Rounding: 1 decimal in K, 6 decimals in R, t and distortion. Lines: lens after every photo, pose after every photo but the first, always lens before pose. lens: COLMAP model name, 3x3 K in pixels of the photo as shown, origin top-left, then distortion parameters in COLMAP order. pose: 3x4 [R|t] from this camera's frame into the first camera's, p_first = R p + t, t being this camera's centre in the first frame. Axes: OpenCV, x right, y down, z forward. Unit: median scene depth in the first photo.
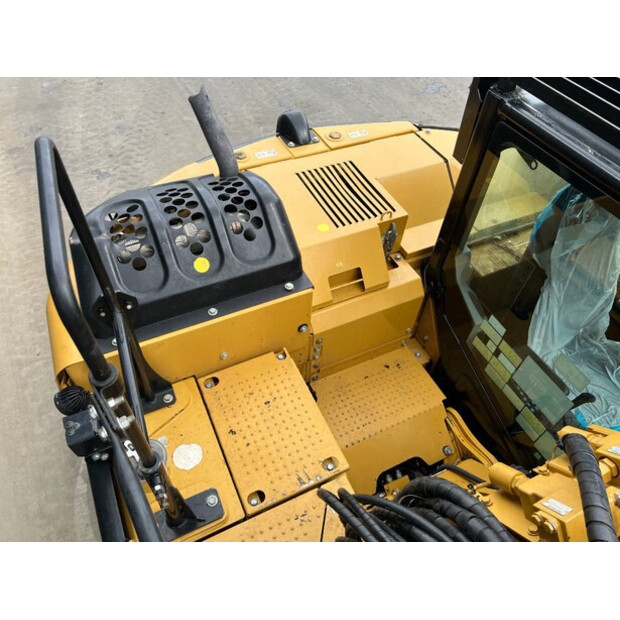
lens RADIAL K [[473.1, 0, 310.0], [0, 473.1, 310.0], [0, 0, 1]] dist [0.051697, -0.002633]
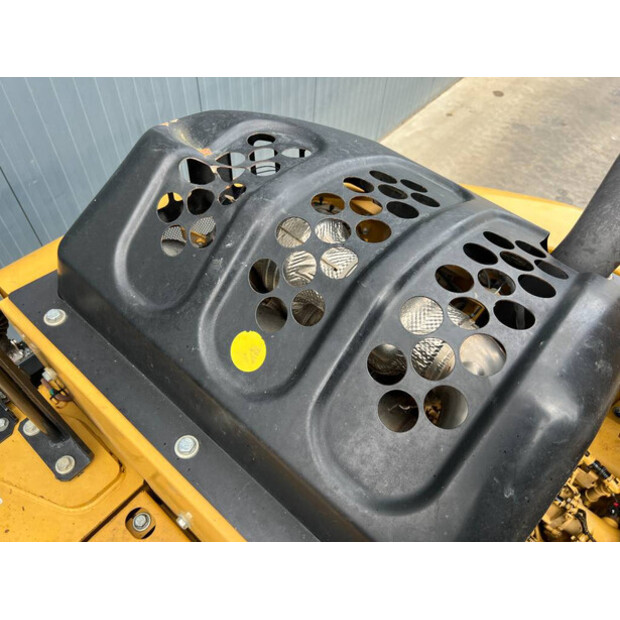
lens RADIAL K [[485.4, 0, 310.0], [0, 485.4, 310.0], [0, 0, 1]] dist [-0.000194, -0.004933]
pose [[0.400895, 0.706174, -0.583611, -0.003316], [-0.727988, 0.632298, 0.265014, -0.071240], [0.556162, 0.318619, 0.767572, 0.206856]]
